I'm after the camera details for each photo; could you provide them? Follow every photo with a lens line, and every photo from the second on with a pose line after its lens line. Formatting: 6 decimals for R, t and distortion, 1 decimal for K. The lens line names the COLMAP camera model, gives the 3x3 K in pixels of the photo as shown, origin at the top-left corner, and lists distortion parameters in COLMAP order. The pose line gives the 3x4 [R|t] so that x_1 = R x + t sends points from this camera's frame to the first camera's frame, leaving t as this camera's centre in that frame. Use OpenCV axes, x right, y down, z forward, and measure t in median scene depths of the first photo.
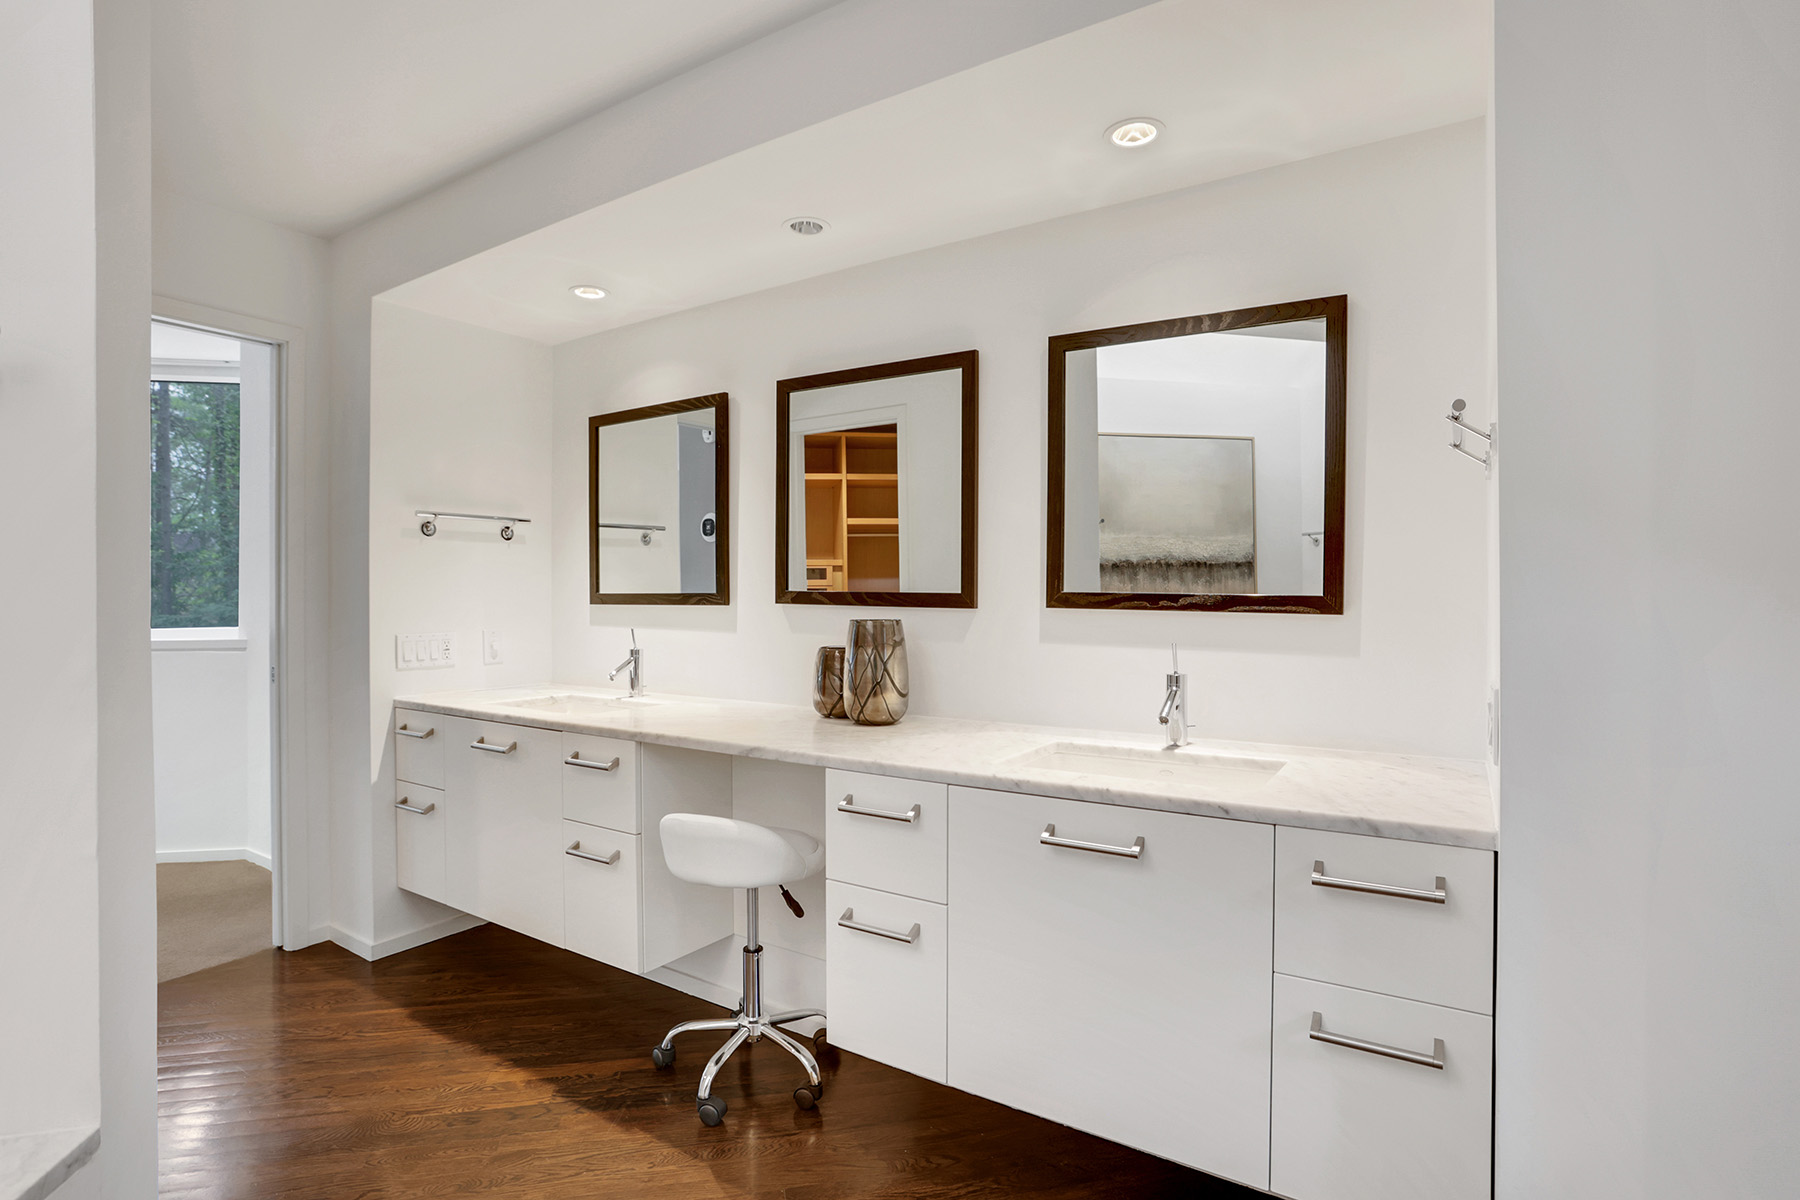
lens RADIAL K [[849.0, 0, 902.2], [0, 849.0, 600.6], [0, 0, 1]] dist [-0.095848, 0.041074]
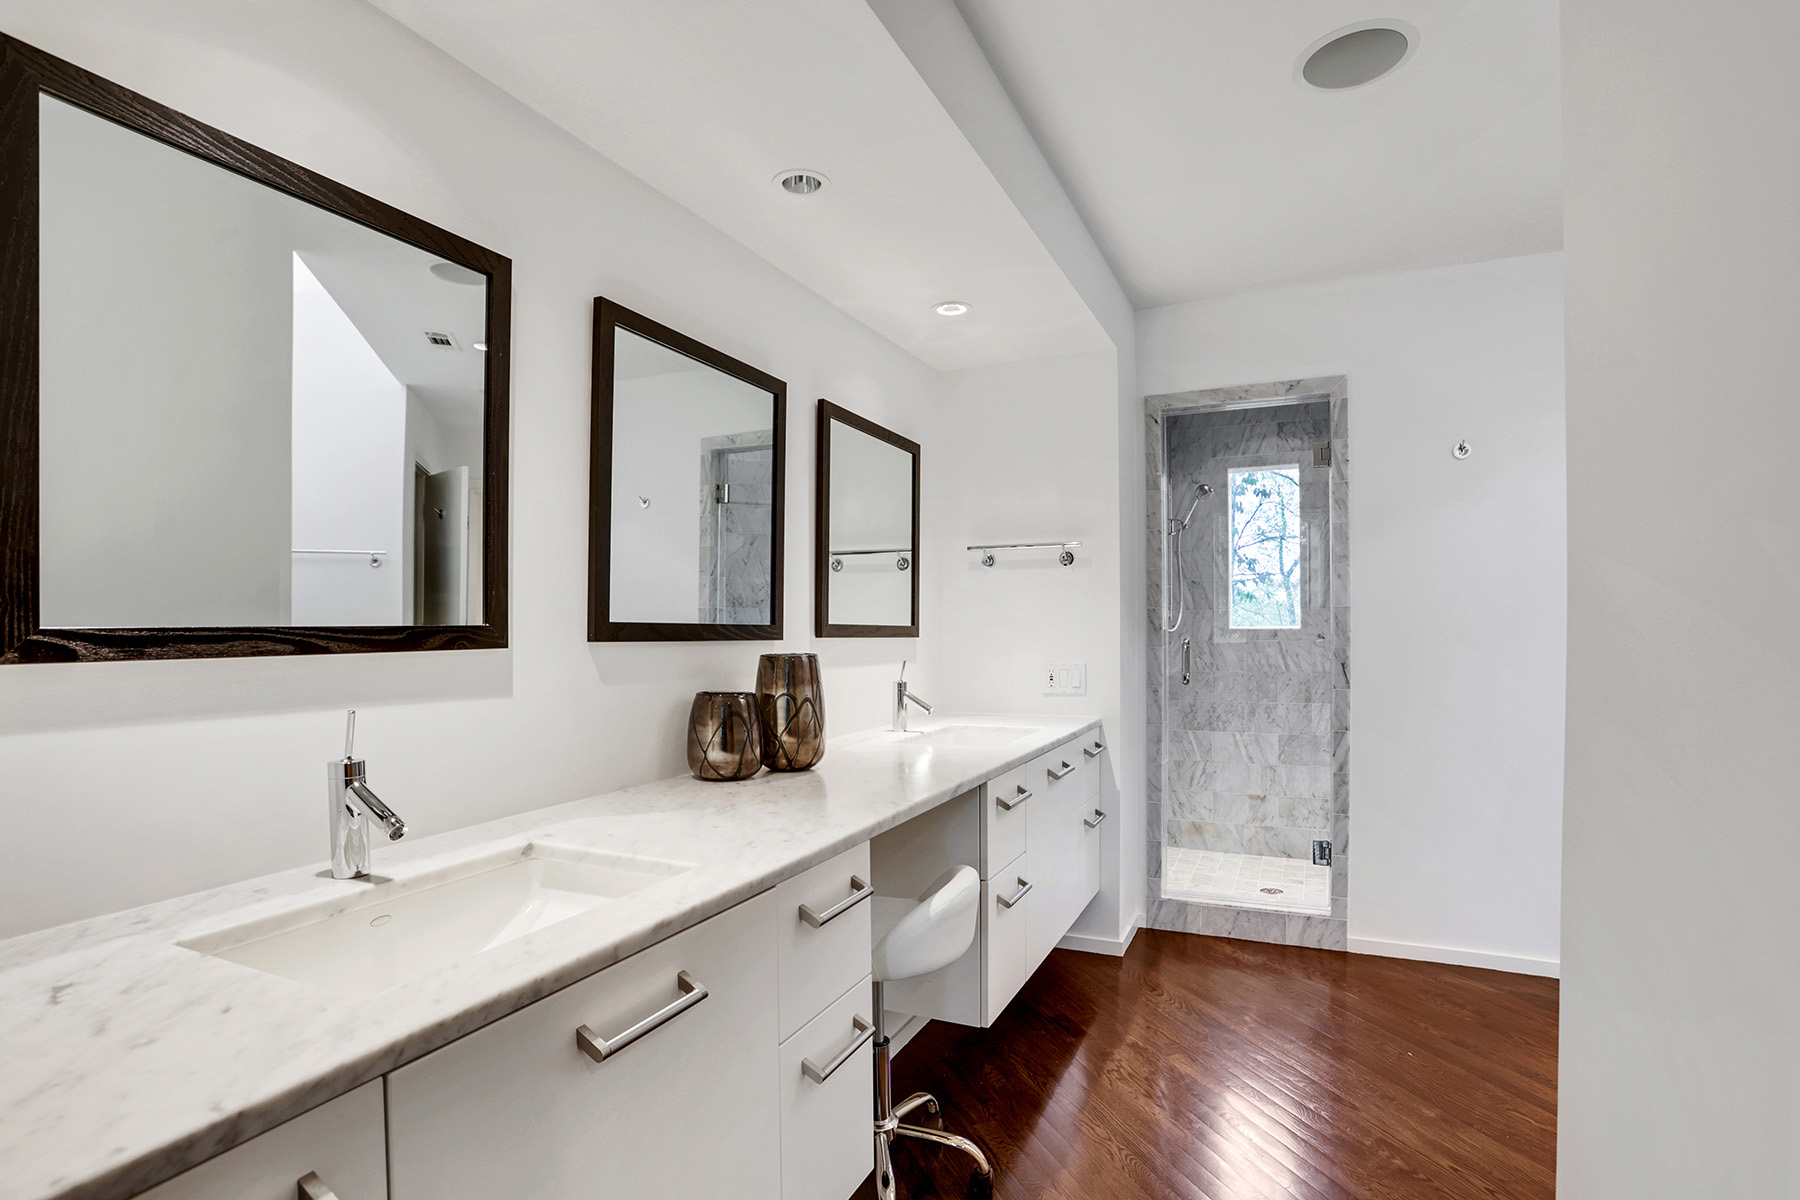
lens RADIAL K [[879.9, 0, 902.2], [0, 879.9, 612.5], [0, 0, 1]] dist [-0.000420, -0.000105]
pose [[-0.109218, 0.015831, 0.993892, -0.890786], [0.013711, 0.999802, -0.014419, -0.006253], [-0.993923, 0.012052, -0.109414, 0.897072]]
